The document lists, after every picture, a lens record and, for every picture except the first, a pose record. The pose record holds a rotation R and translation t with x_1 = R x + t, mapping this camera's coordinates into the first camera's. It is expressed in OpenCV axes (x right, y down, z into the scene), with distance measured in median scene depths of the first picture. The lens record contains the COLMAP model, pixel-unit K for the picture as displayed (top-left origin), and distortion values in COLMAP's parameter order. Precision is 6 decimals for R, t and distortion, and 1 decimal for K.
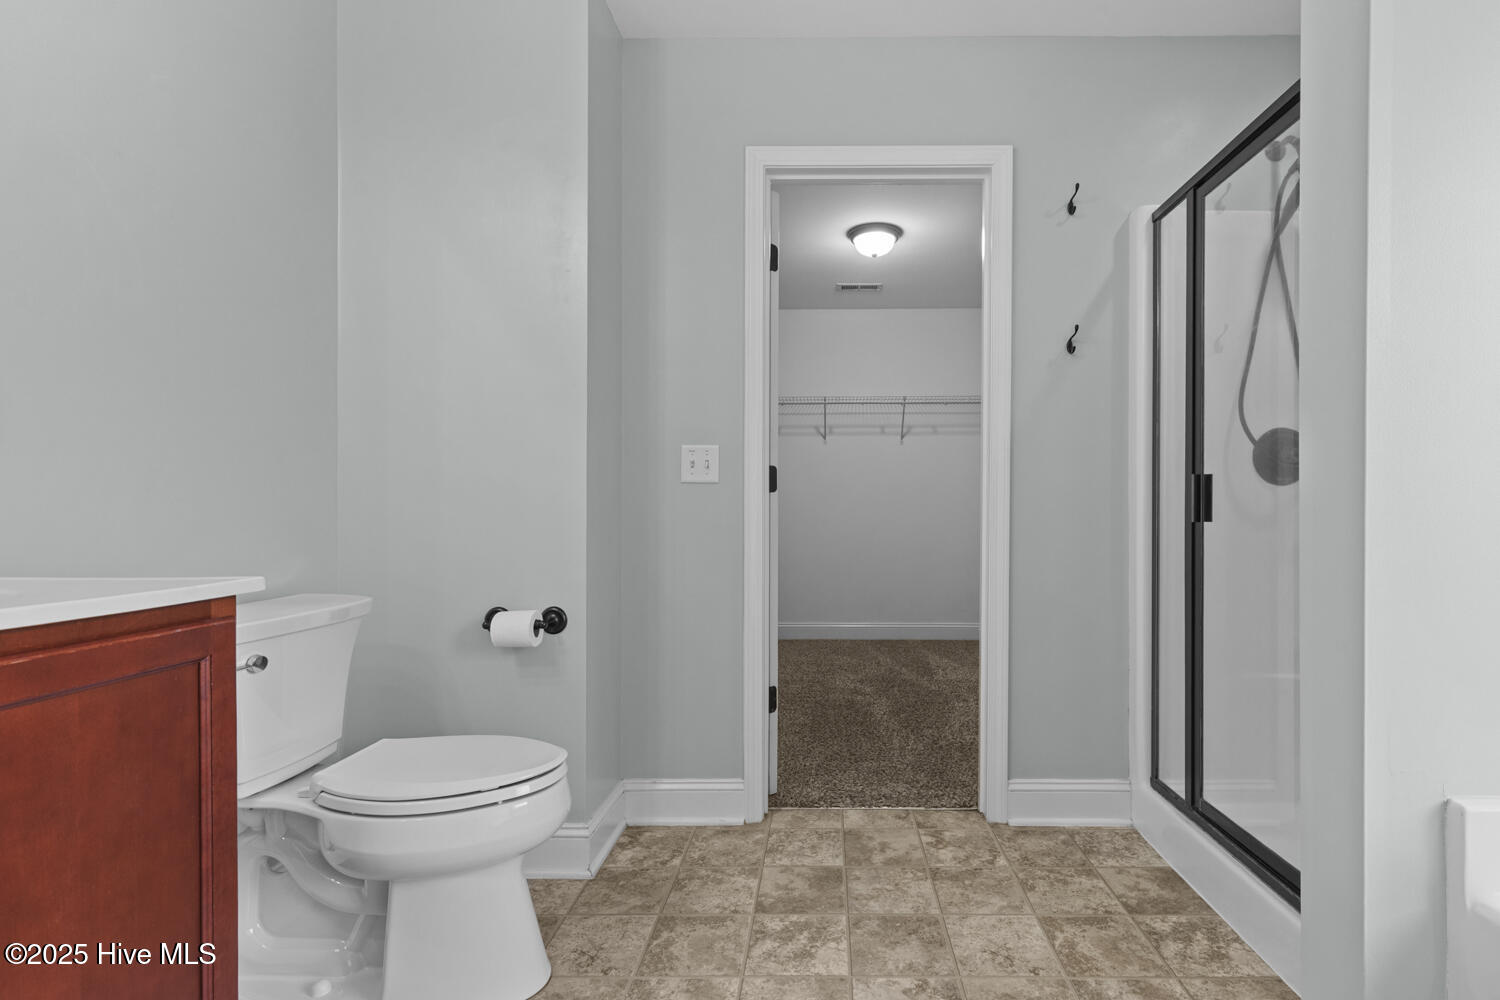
lens RADIAL K [[712.6, 0, 818.2], [0, 712.6, 511.5], [0, 0, 1]] dist [0.002629, 0.000081]
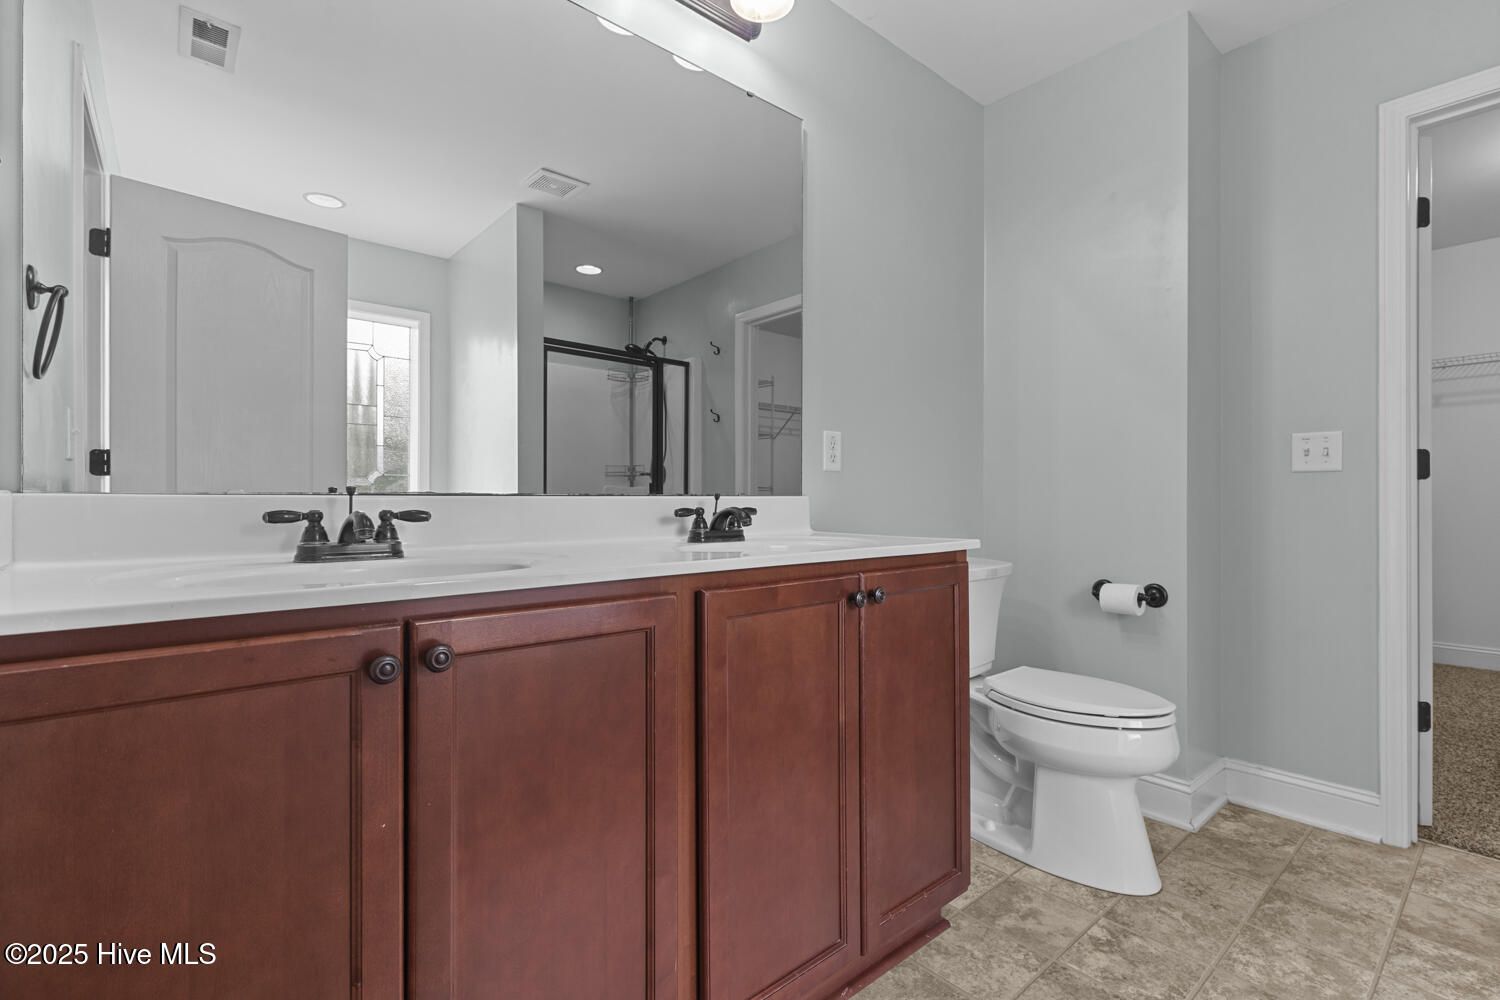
lens RADIAL K [[675.0, 0, 754.1], [0, 675.0, 494.9], [0, 0, 1]] dist [0.001083, -0.000460]
pose [[0.659679, -0.004606, -0.751533, 0.022055], [-0.002896, 0.999958, -0.008671, 0.001961], [0.751542, 0.007896, 0.659638, -0.205499]]
